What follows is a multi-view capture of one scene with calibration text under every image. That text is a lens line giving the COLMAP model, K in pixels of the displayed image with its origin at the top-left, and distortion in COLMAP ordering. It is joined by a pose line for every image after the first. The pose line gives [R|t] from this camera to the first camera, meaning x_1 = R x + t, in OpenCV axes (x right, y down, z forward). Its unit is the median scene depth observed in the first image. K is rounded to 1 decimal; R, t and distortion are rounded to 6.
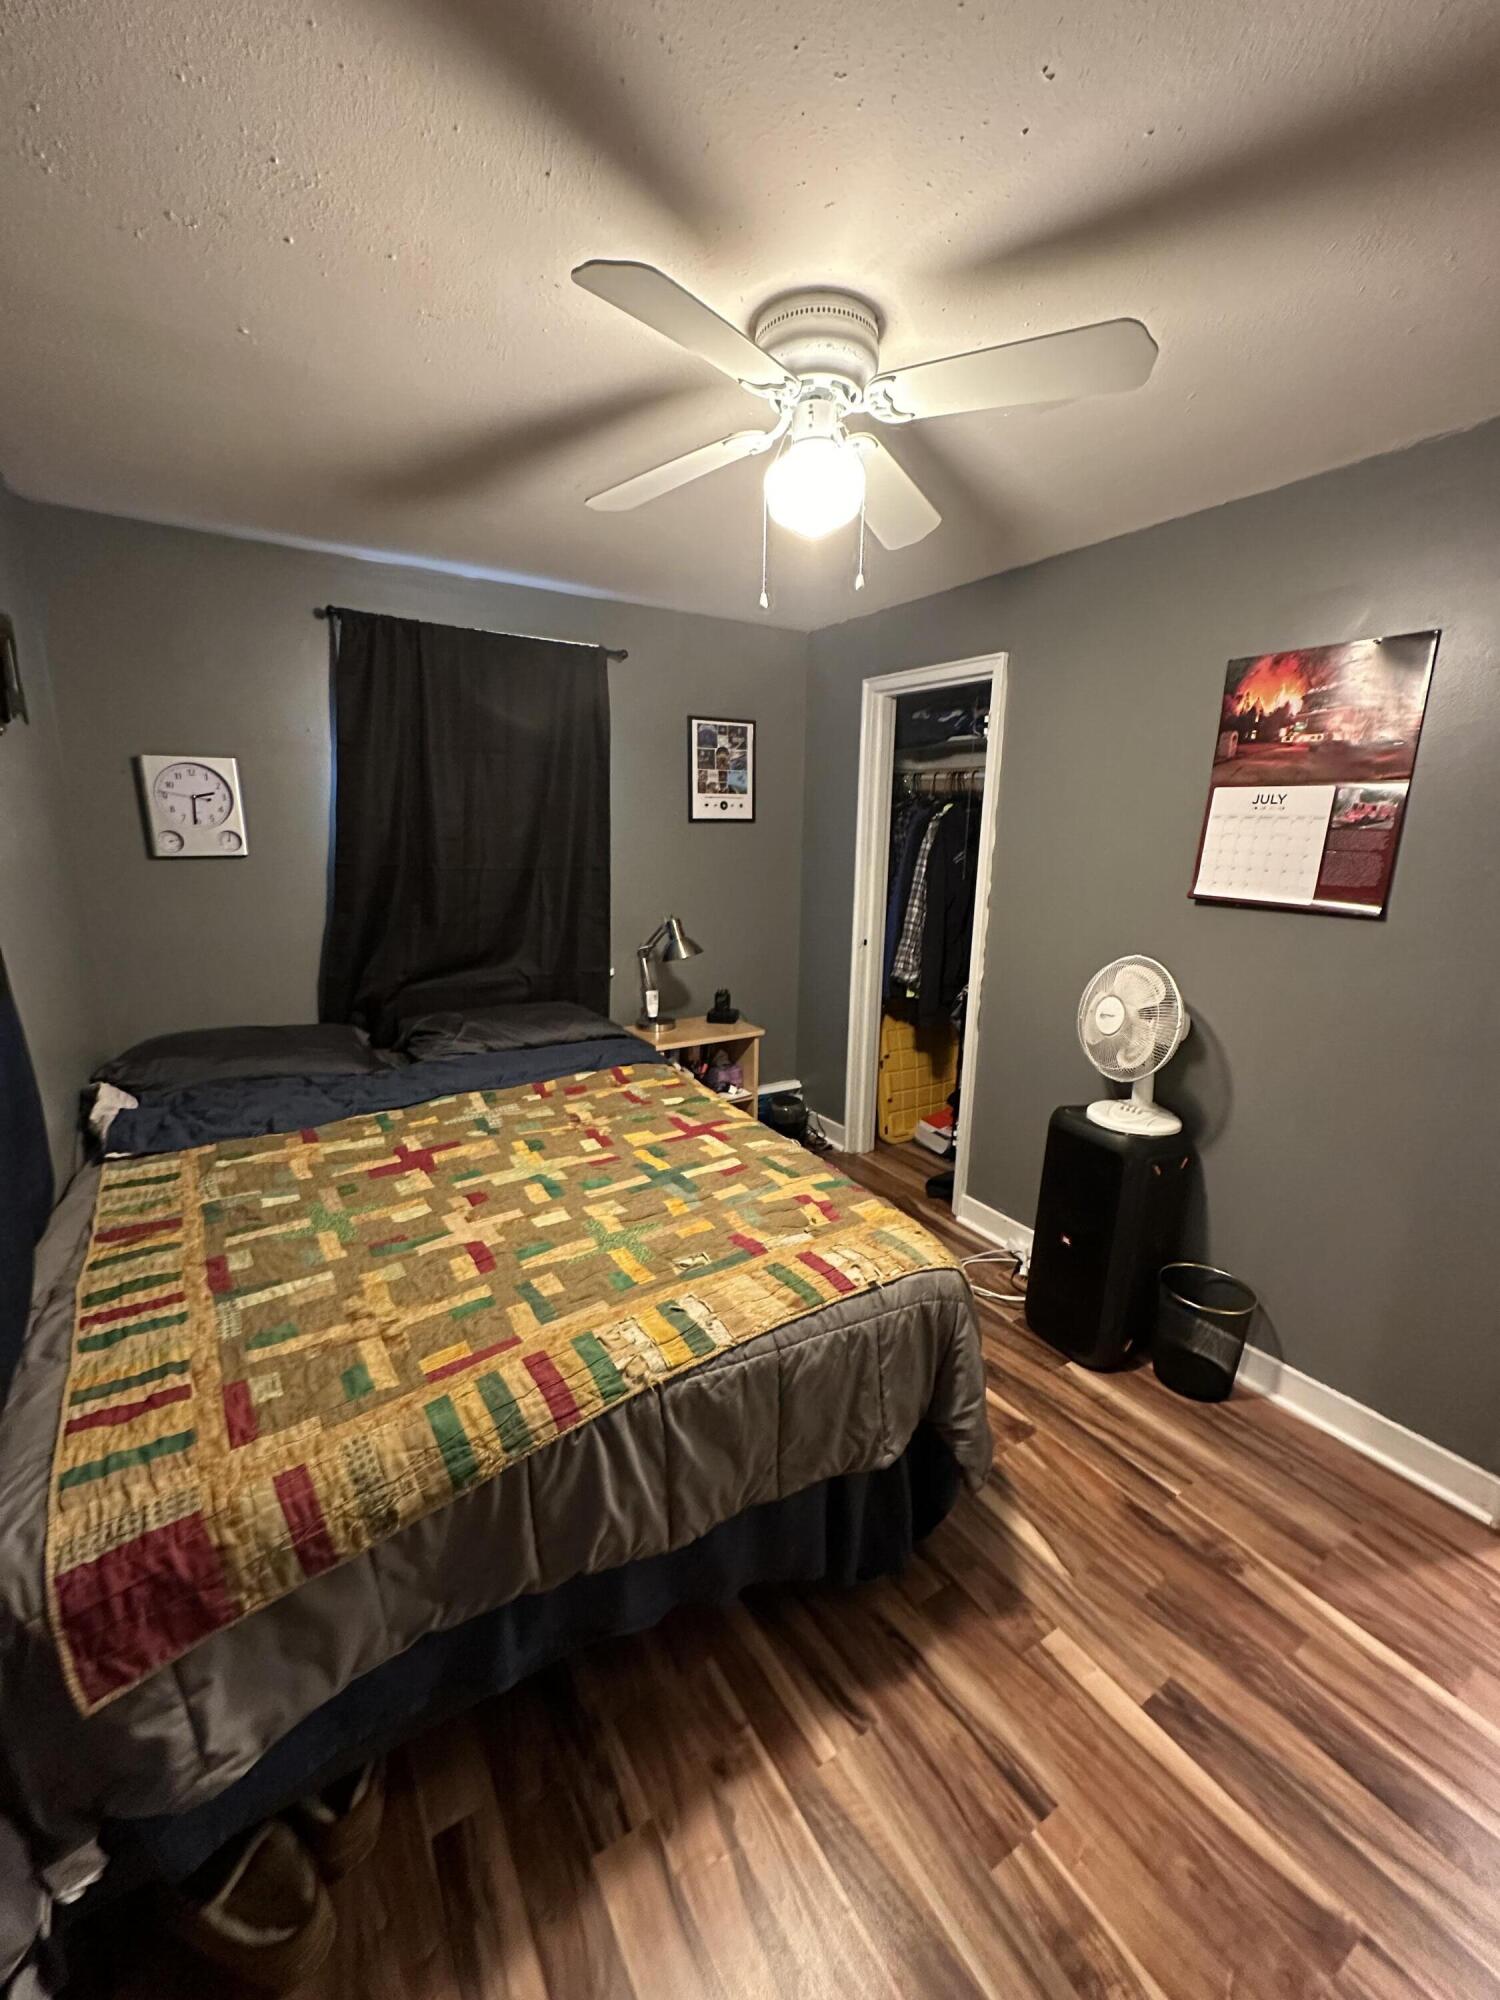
lens RADIAL K [[791.0, 0, 750.8], [0, 791.0, 1002.9], [0, 0, 1]] dist [-0.001766, 0.000204]
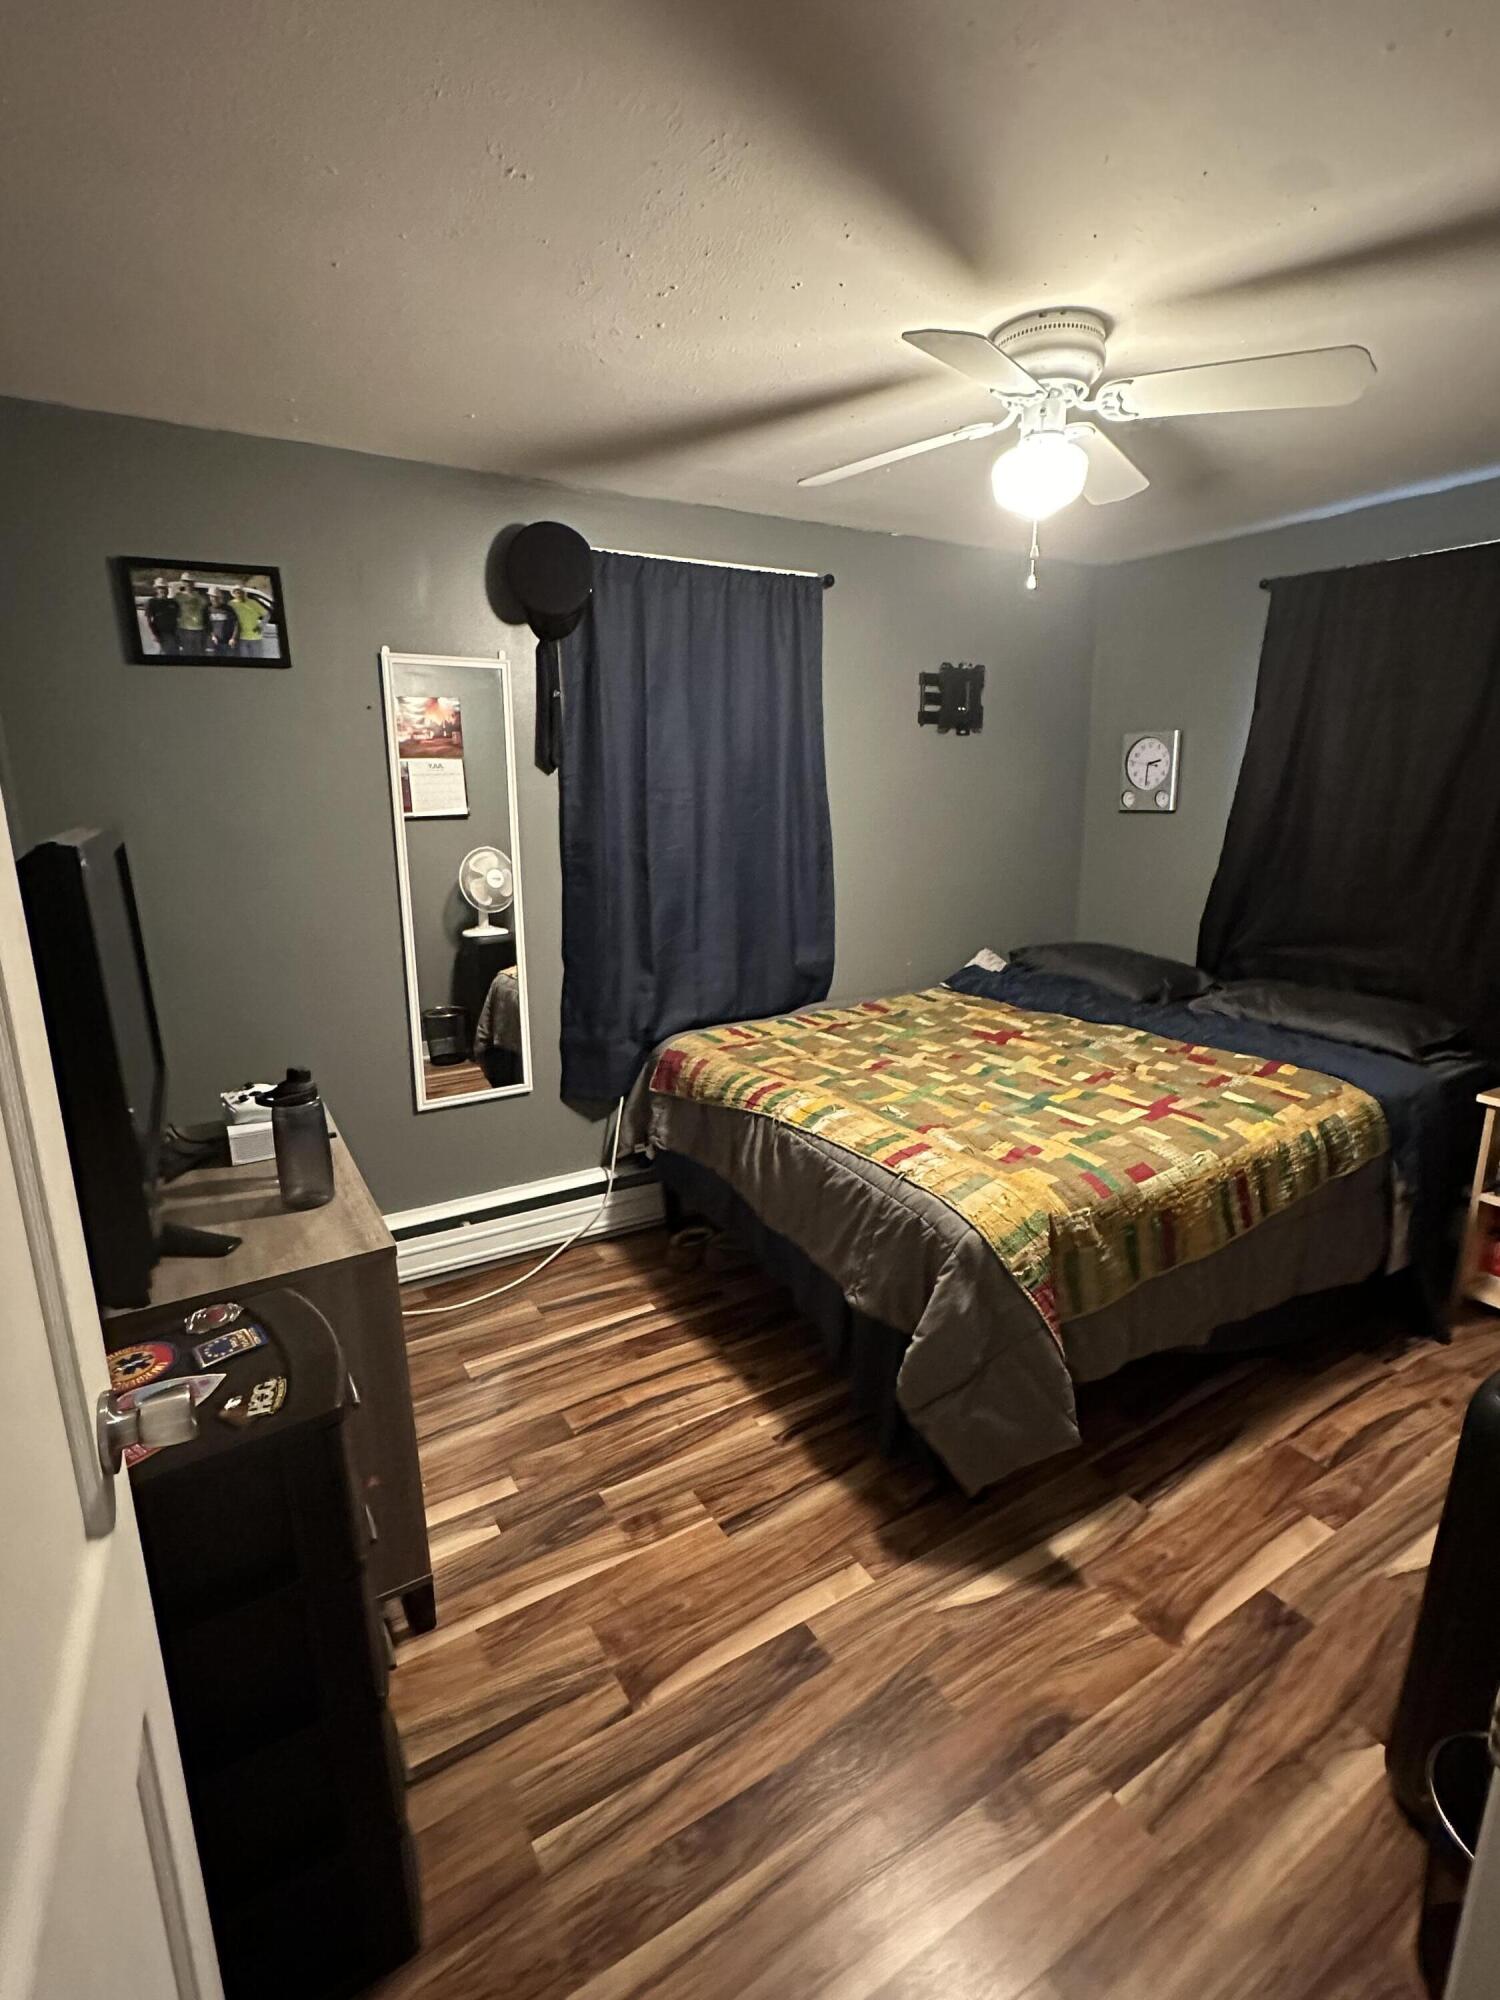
lens RADIAL K [[958.0, 0, 750.0], [0, 958.0, 1000.0], [0, 0, 1]] dist [0.000951, 0.000652]
pose [[-0.012236, 0.208372, -0.977973, 1.292817], [-0.214515, 0.954728, 0.206103, -0.114666], [0.976644, 0.212312, 0.033017, 0.593266]]
